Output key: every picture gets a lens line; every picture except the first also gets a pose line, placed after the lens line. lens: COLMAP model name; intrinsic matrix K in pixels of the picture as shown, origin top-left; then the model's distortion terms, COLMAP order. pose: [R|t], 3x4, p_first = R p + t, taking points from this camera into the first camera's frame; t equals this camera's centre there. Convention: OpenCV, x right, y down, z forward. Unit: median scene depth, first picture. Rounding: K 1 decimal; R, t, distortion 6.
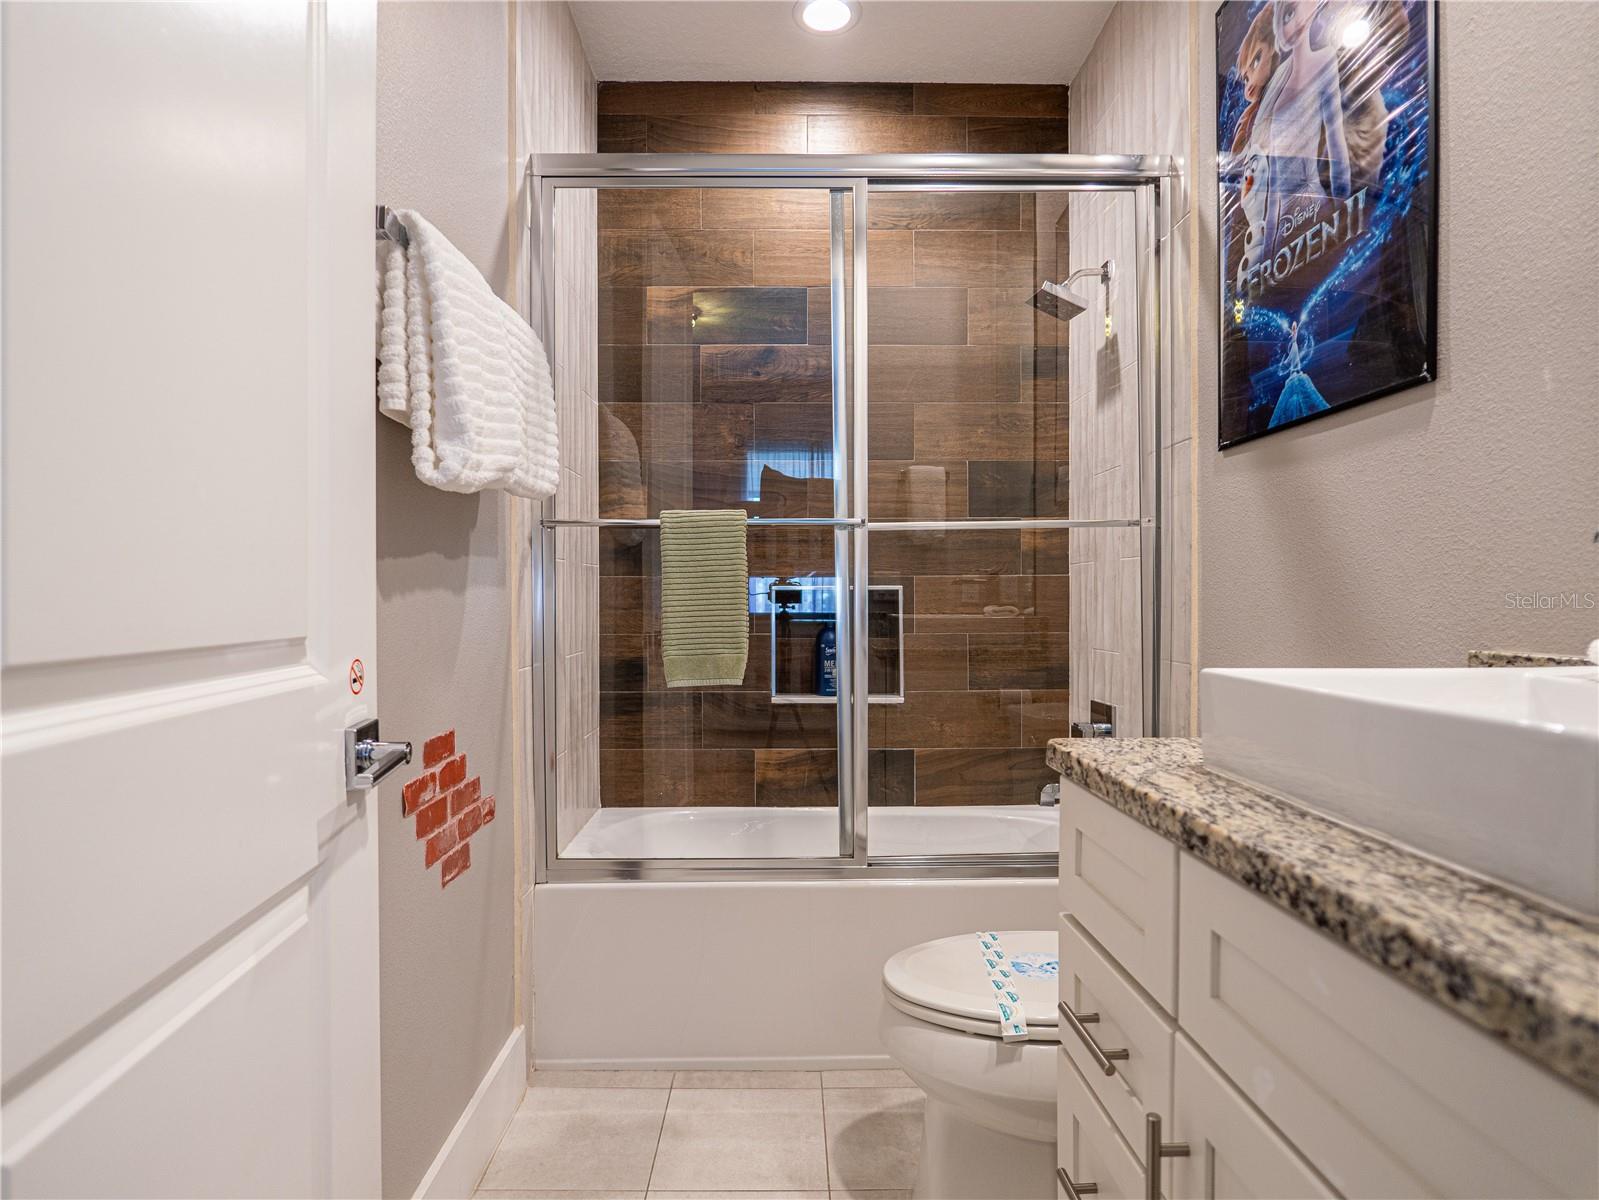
lens RADIAL K [[889.7, 0, 794.7], [0, 889.7, 621.3], [0, 0, 1]] dist [-0.015630, 0.002519]
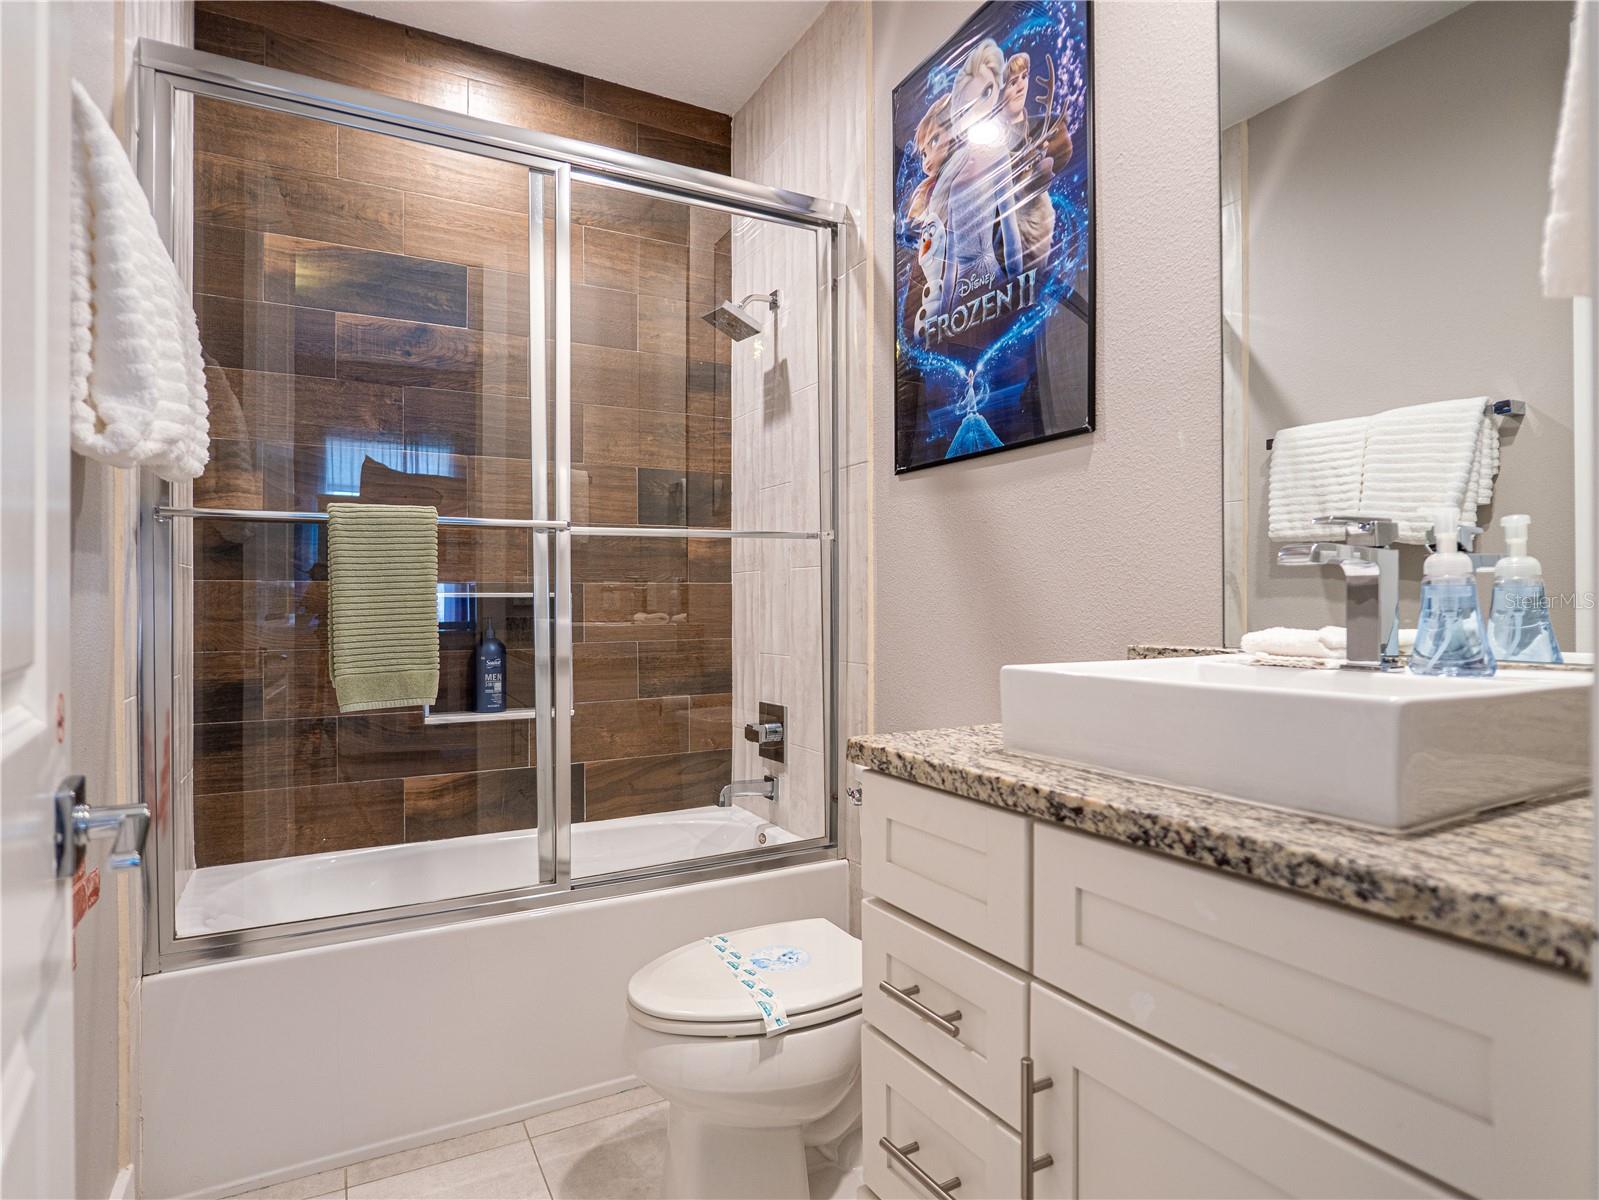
lens RADIAL K [[893.8, 0, 803.1], [0, 893.8, 619.7], [0, 0, 1]] dist [-0.018100, 0.002814]
pose [[0.882210, -0.010696, 0.470735, -0.150344], [0.015586, 0.999857, -0.006491, -0.001479], [-0.470598, 0.013063, 0.882251, 0.046618]]
